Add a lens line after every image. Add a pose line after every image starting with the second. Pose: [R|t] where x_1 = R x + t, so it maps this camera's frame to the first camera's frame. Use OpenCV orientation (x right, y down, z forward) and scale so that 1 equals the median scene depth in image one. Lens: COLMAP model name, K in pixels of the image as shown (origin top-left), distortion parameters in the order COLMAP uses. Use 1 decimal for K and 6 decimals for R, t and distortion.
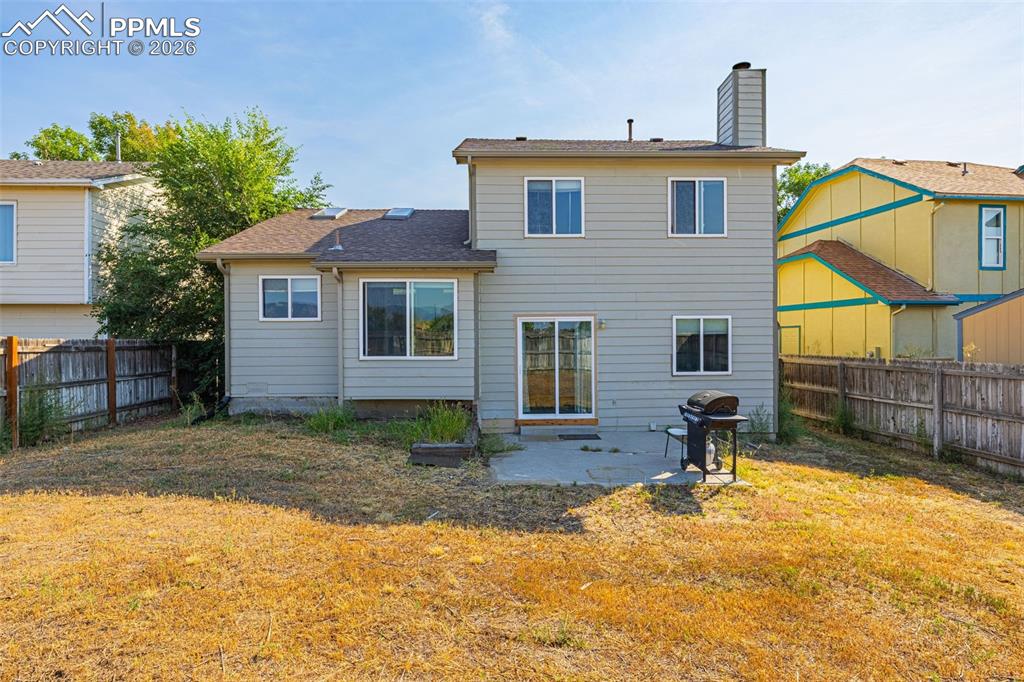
lens RADIAL K [[482.9, 0, 486.1], [0, 482.9, 339.3], [0, 0, 1]] dist [0.002371, 0.000413]
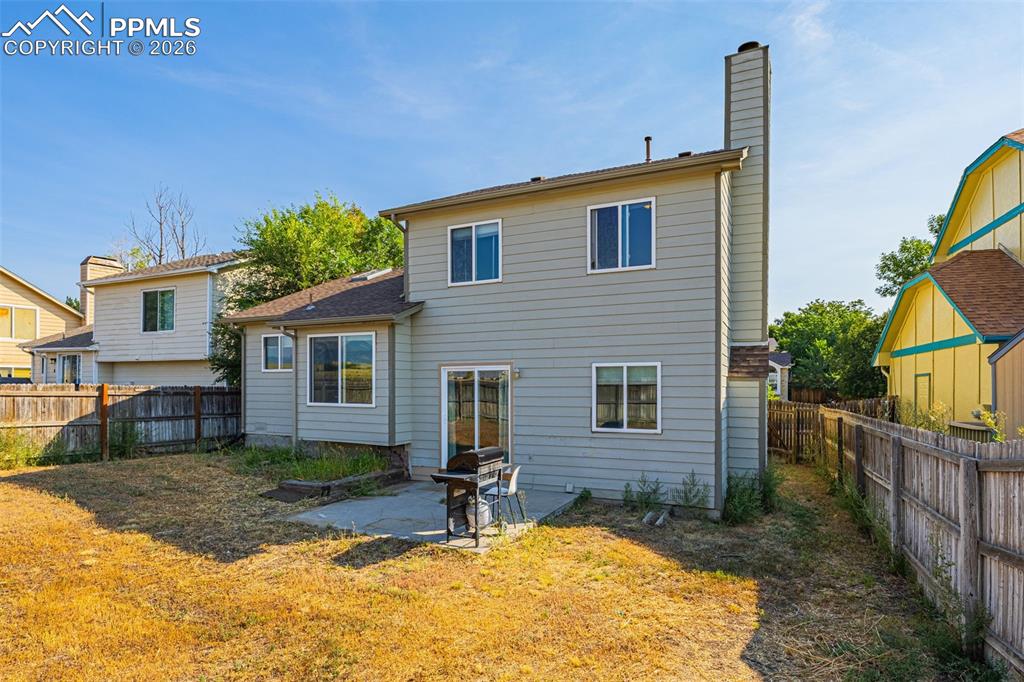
lens RADIAL K [[500.4, 0, 512.2], [0, 500.4, 387.6], [0, 0, 1]] dist [-0.003090, -0.000173]
pose [[0.910512, 0.007347, -0.413417, 0.630024], [-0.007918, 0.999969, 0.000332, -0.004011], [0.413406, 0.002972, 0.910542, 0.113885]]
